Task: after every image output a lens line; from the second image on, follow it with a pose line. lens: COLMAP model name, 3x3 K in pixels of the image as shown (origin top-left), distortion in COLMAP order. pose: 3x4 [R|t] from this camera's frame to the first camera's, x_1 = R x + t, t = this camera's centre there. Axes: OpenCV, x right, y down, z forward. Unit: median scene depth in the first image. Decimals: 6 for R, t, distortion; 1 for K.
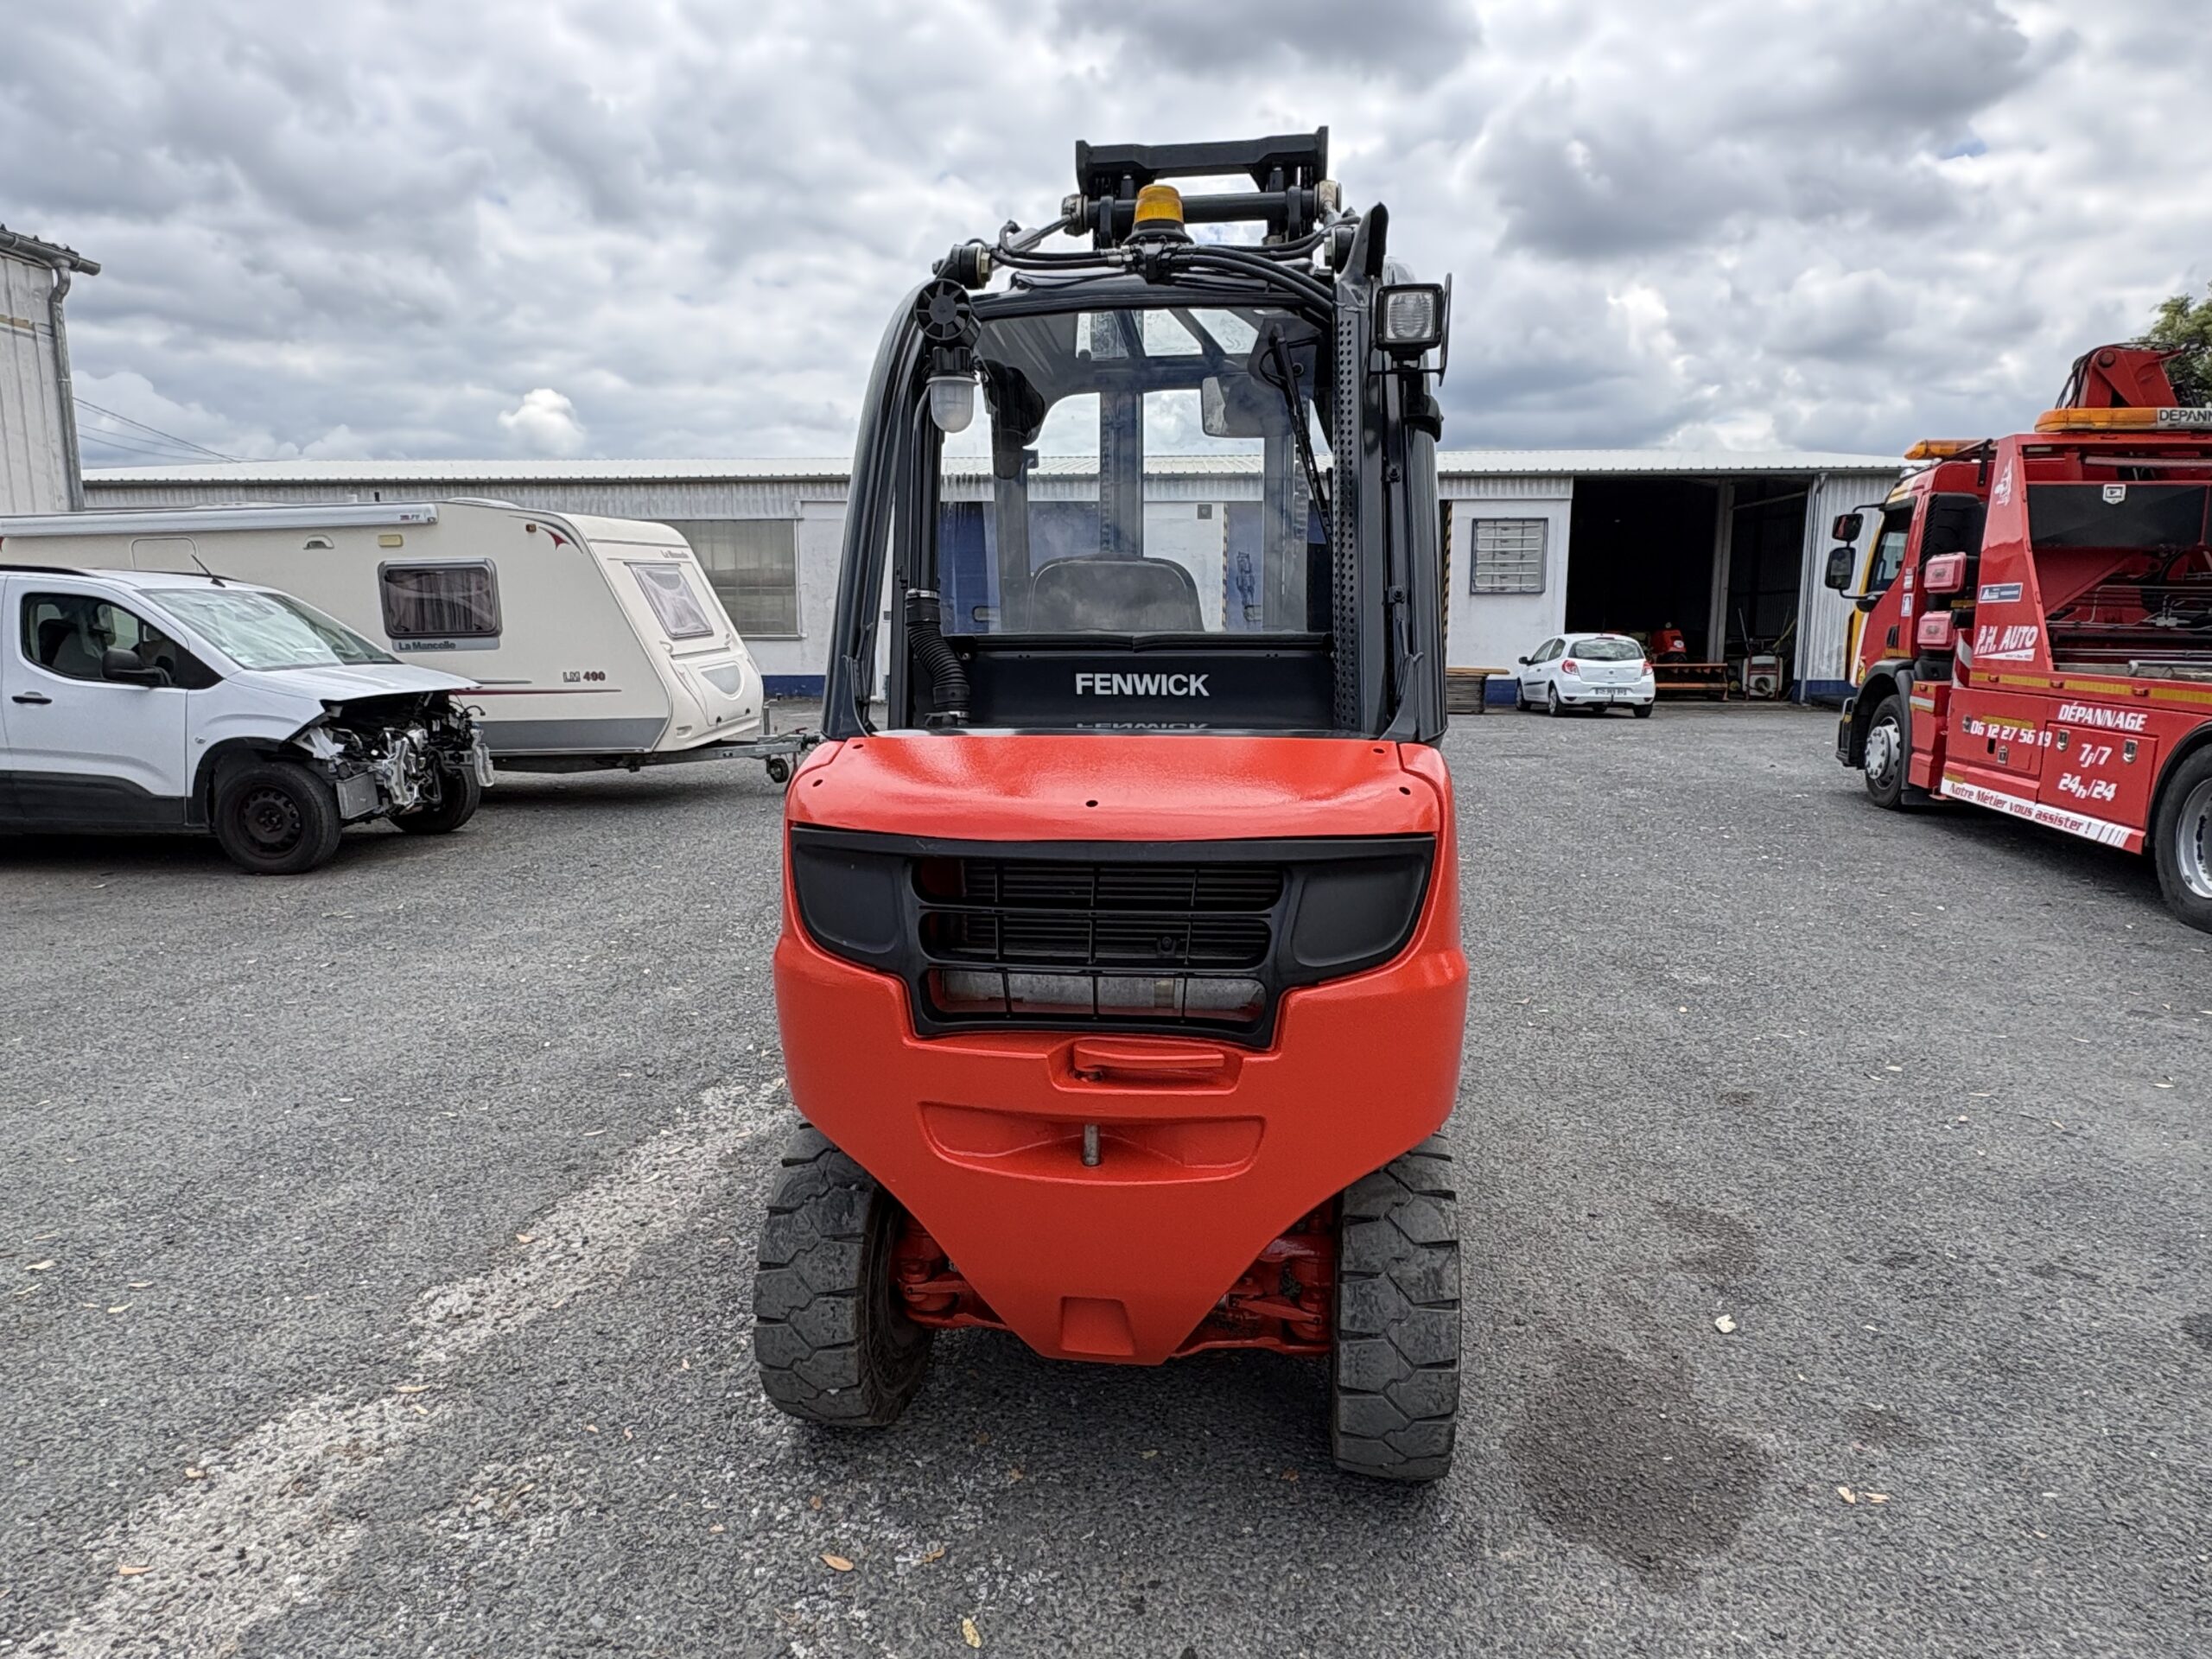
lens RADIAL K [[1318.3, 0, 1090.3], [0, 1318.3, 828.5], [0, 0, 1]] dist [-0.000554, 0.001229]
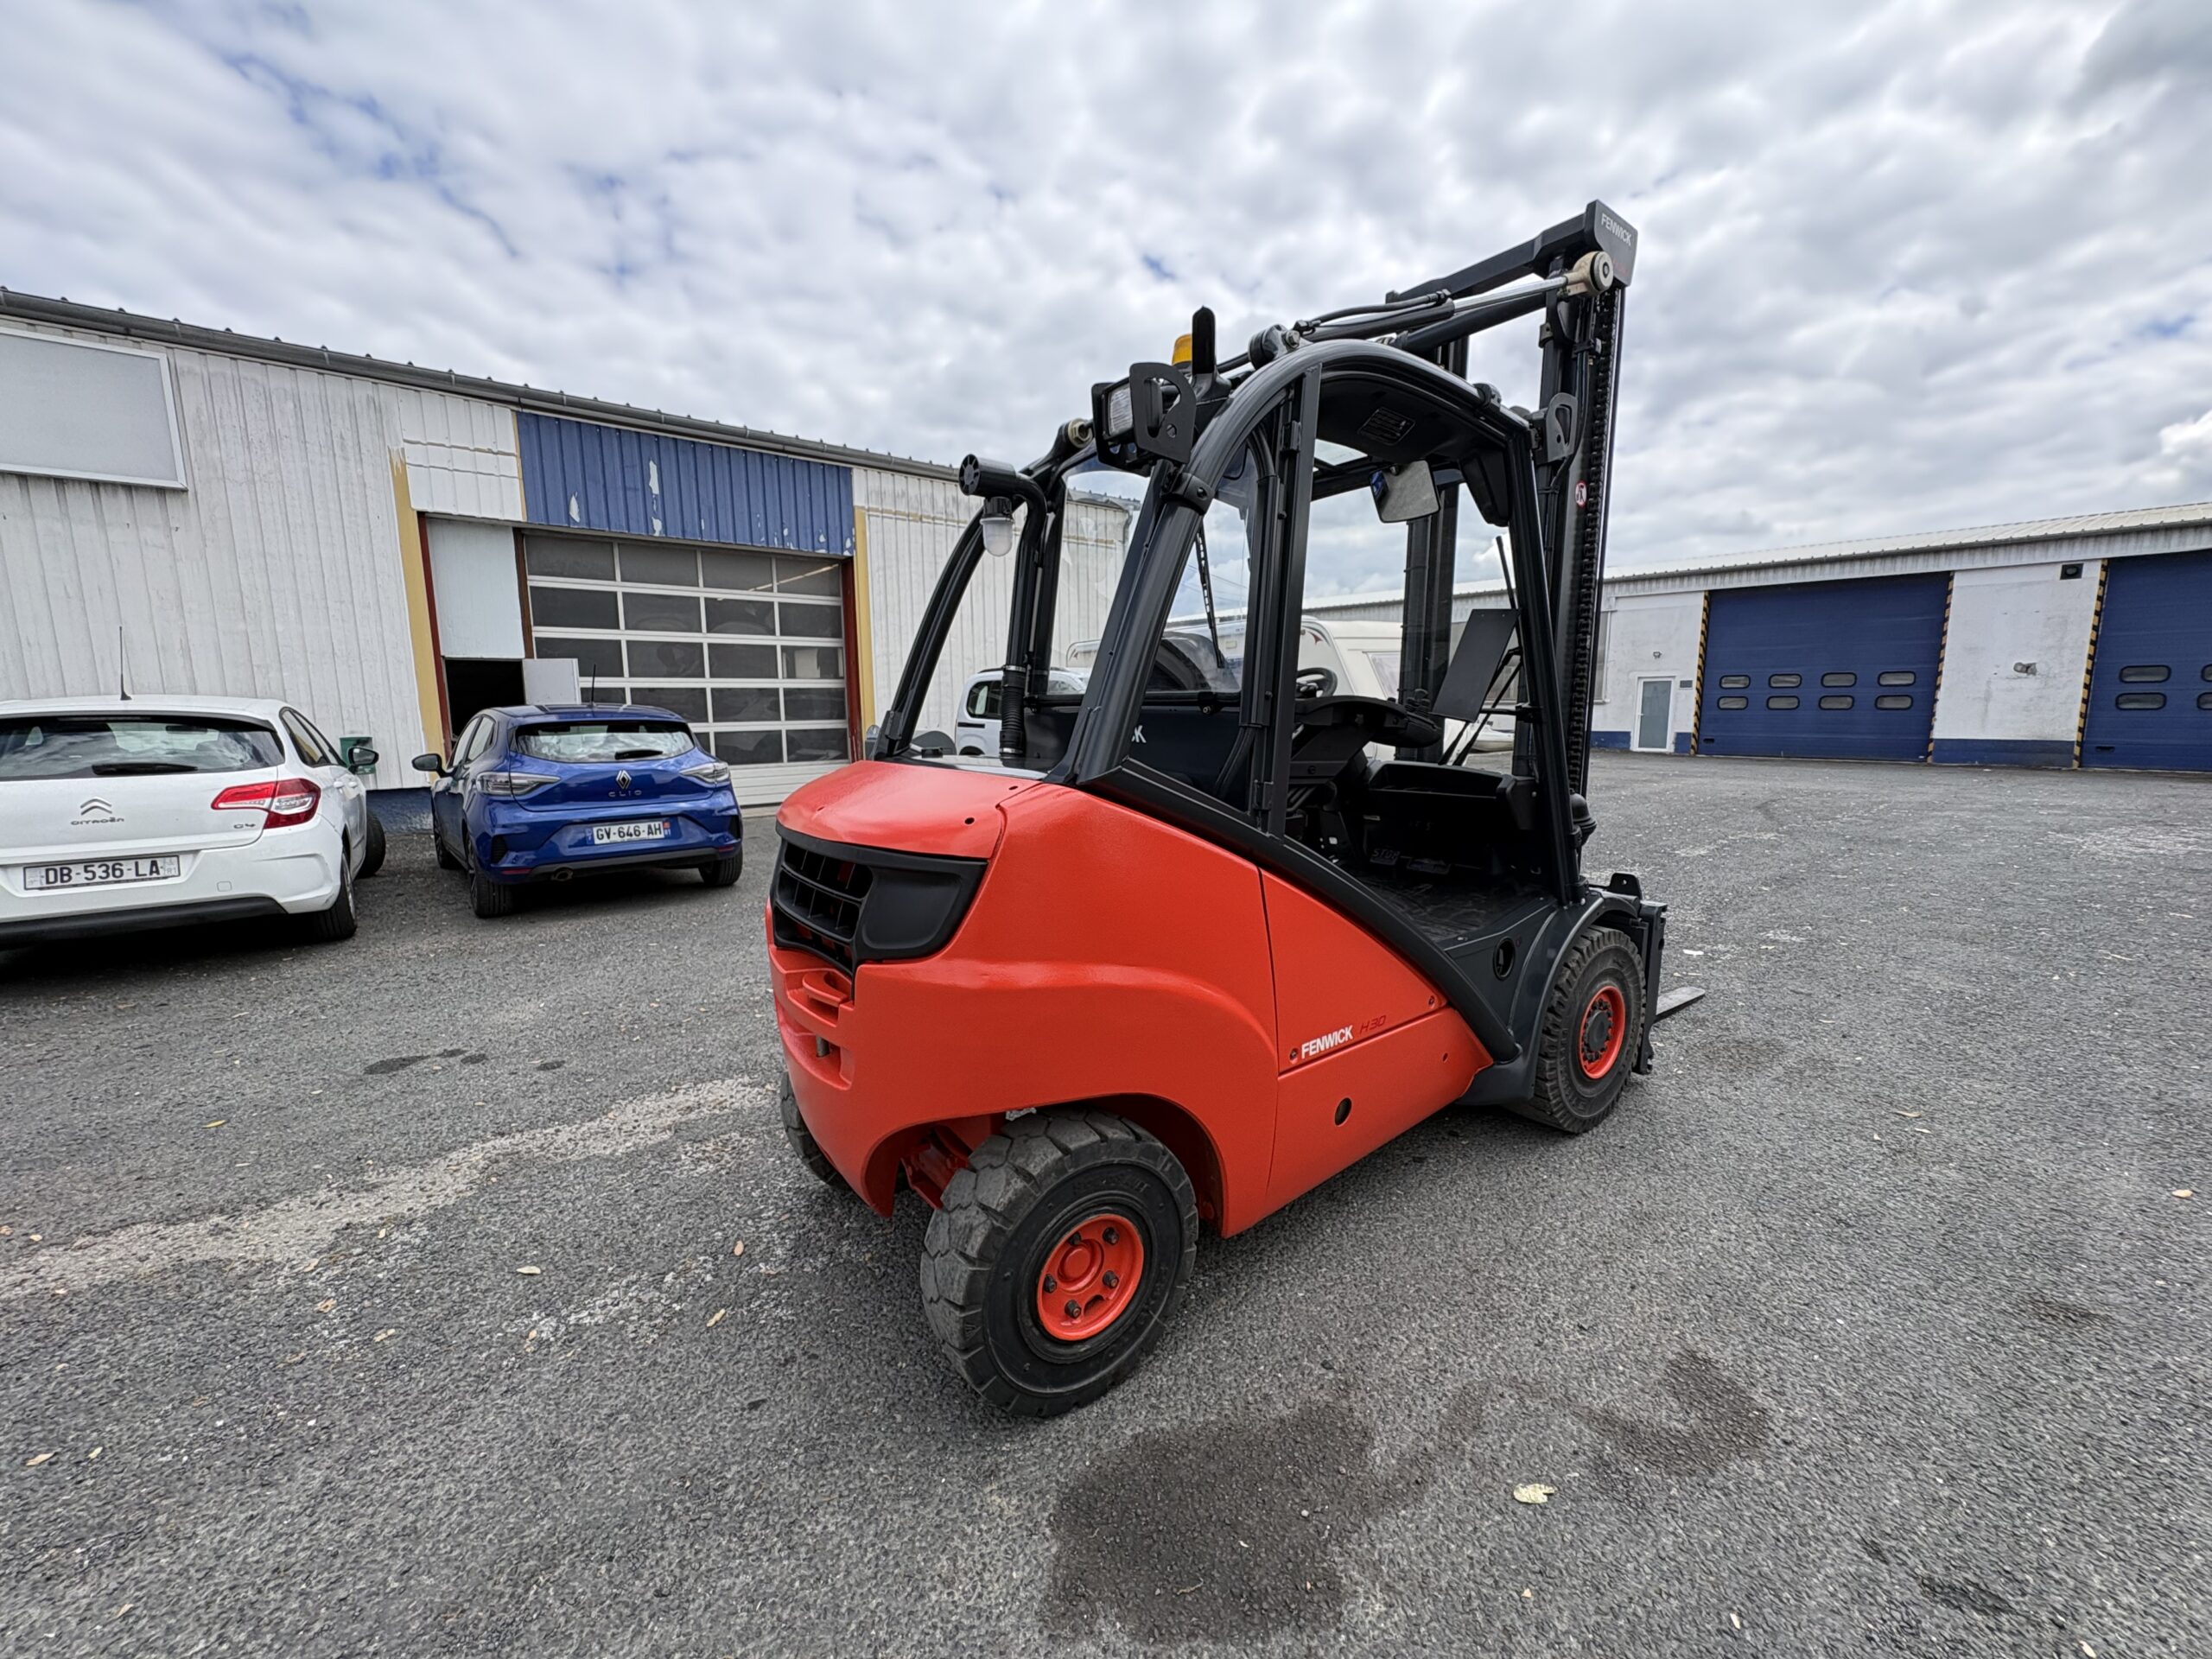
lens RADIAL K [[885.2, 0, 1101.2], [0, 885.2, 828.5], [0, 0, 1]] dist [0.000199, -0.000363]
pose [[0.699583, 0.096718, -0.707976, 0.549993], [-0.099325, 0.994341, 0.037692, -0.039047], [0.707615, 0.043951, 0.705230, 0.320117]]
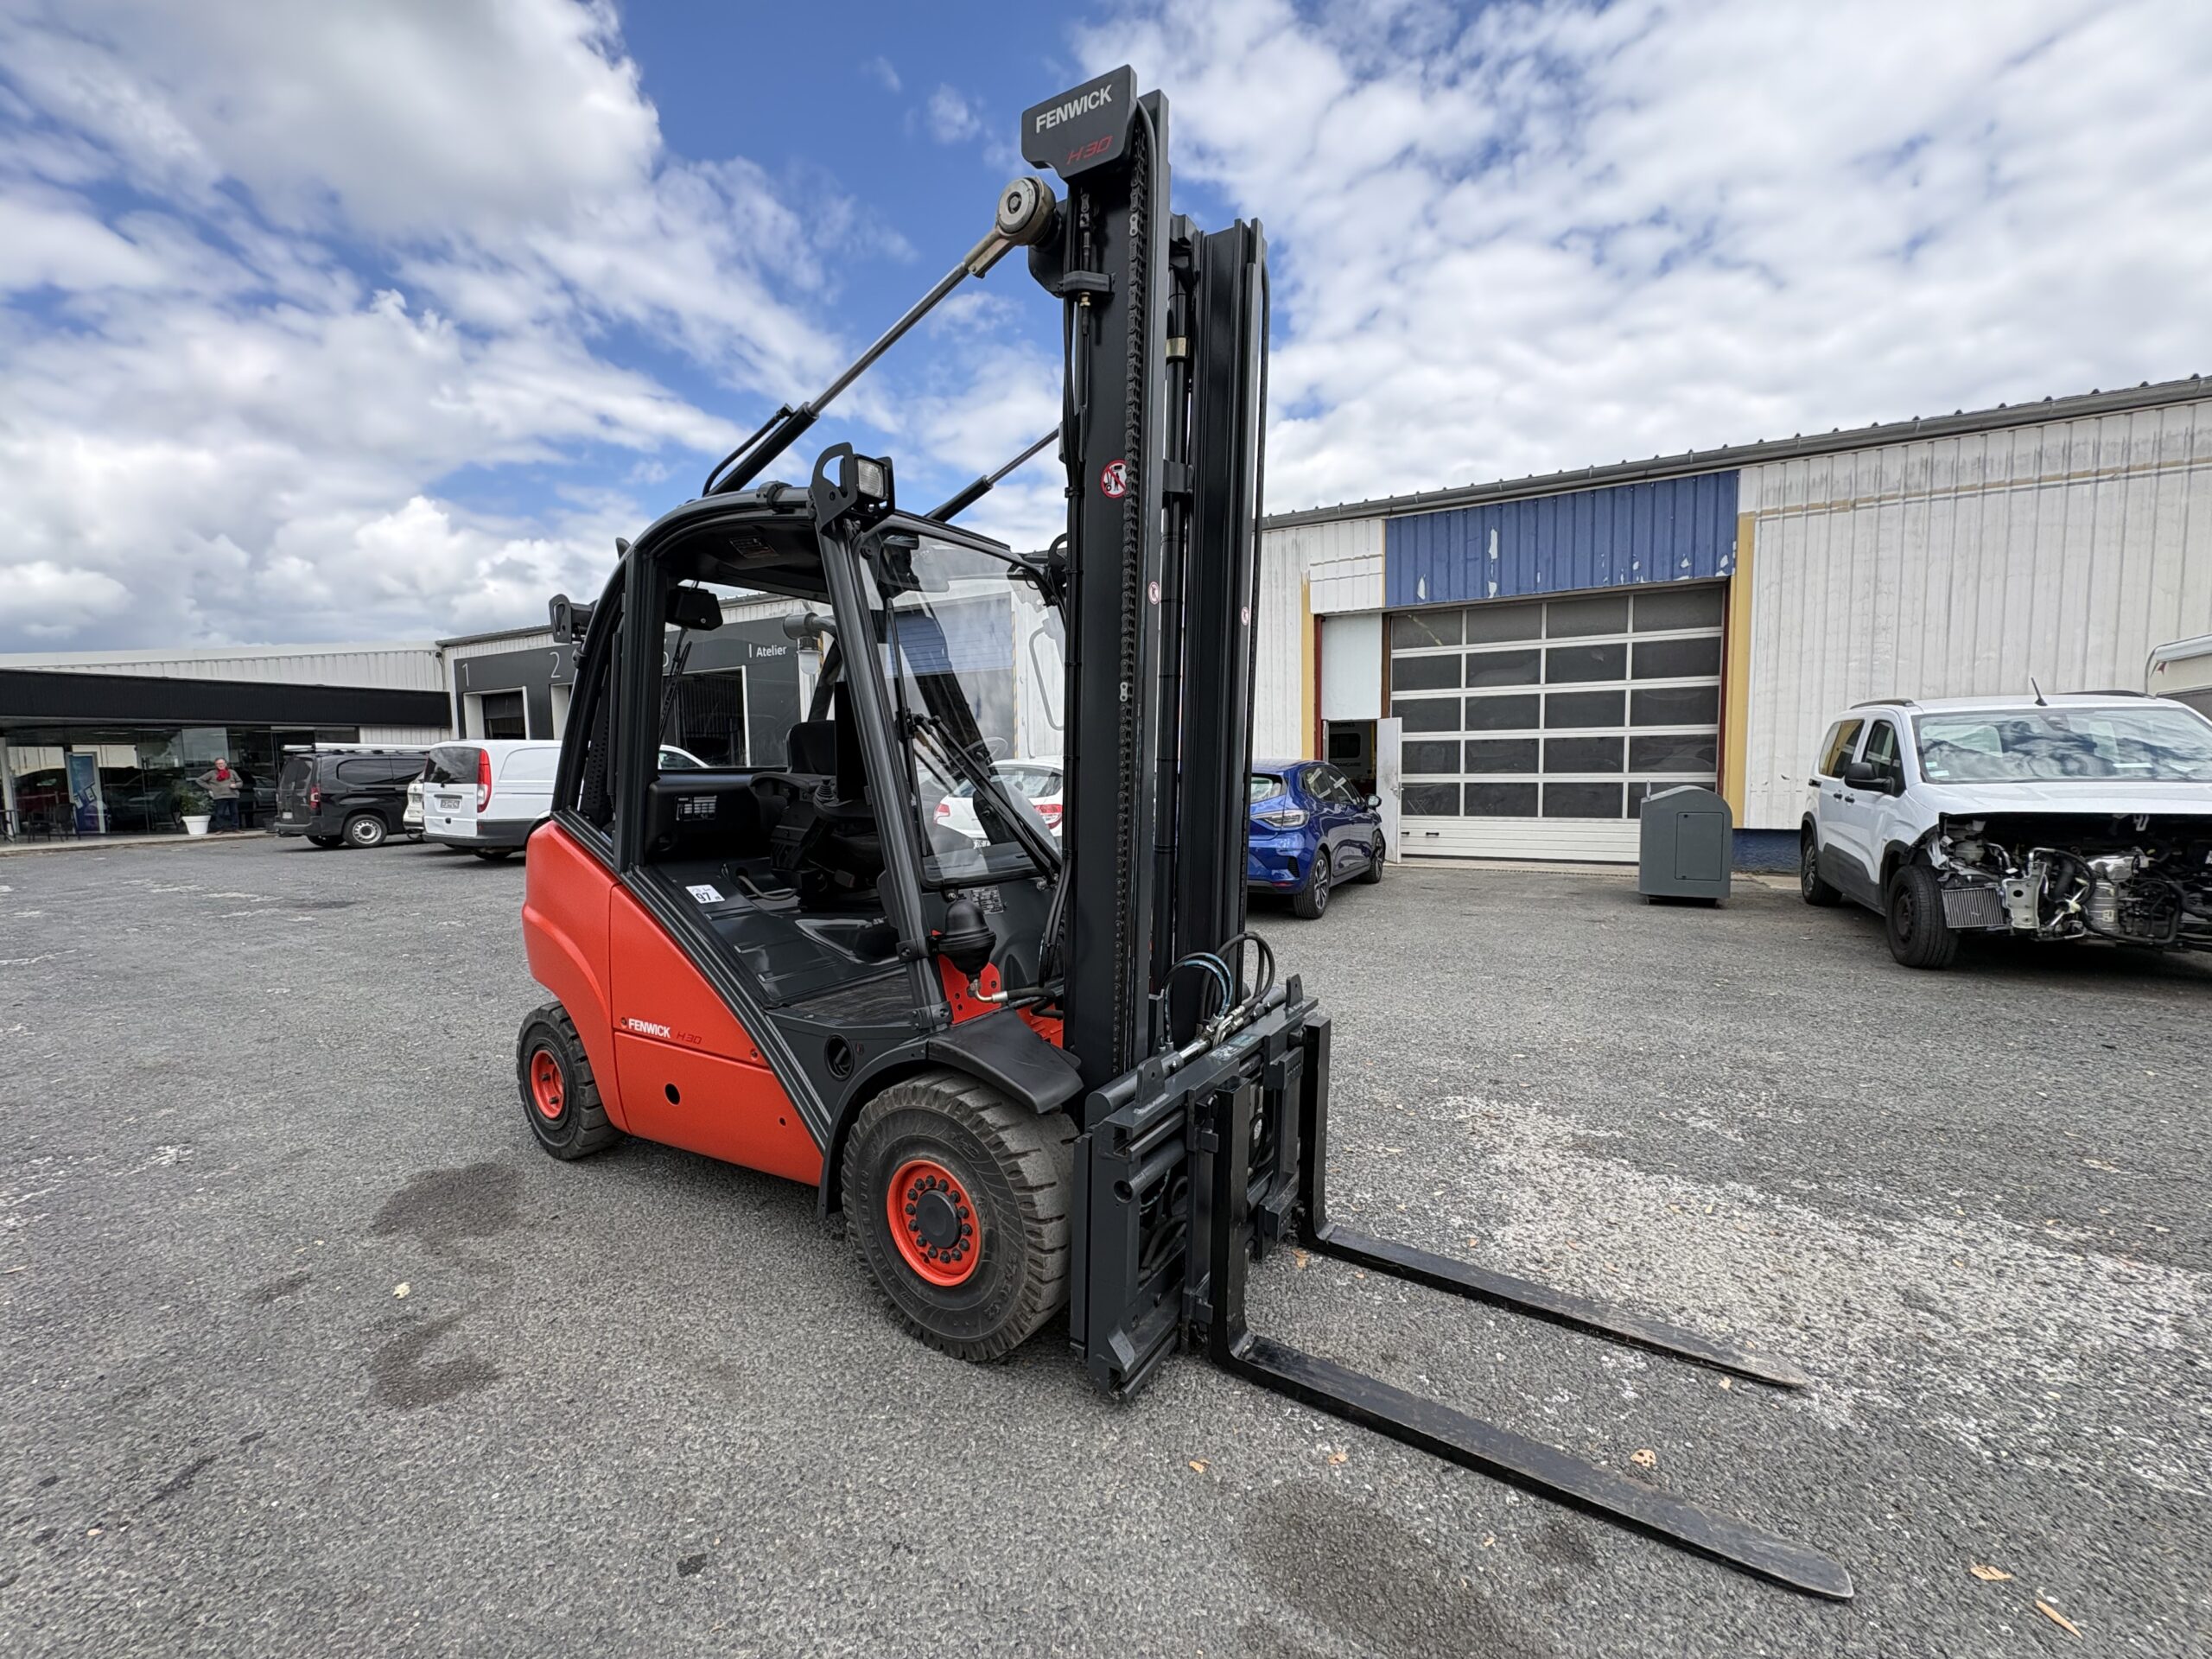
lens RADIAL K [[849.4, 0, 1096.8], [0, 849.4, 851.9], [0, 0, 1]] dist [0.000111, 0.000315]
pose [[-0.401169, 0.107092, -0.909723, 0.792733], [-0.121862, 0.978075, 0.168877, -0.247634], [0.907862, 0.178609, -0.379322, 1.598901]]
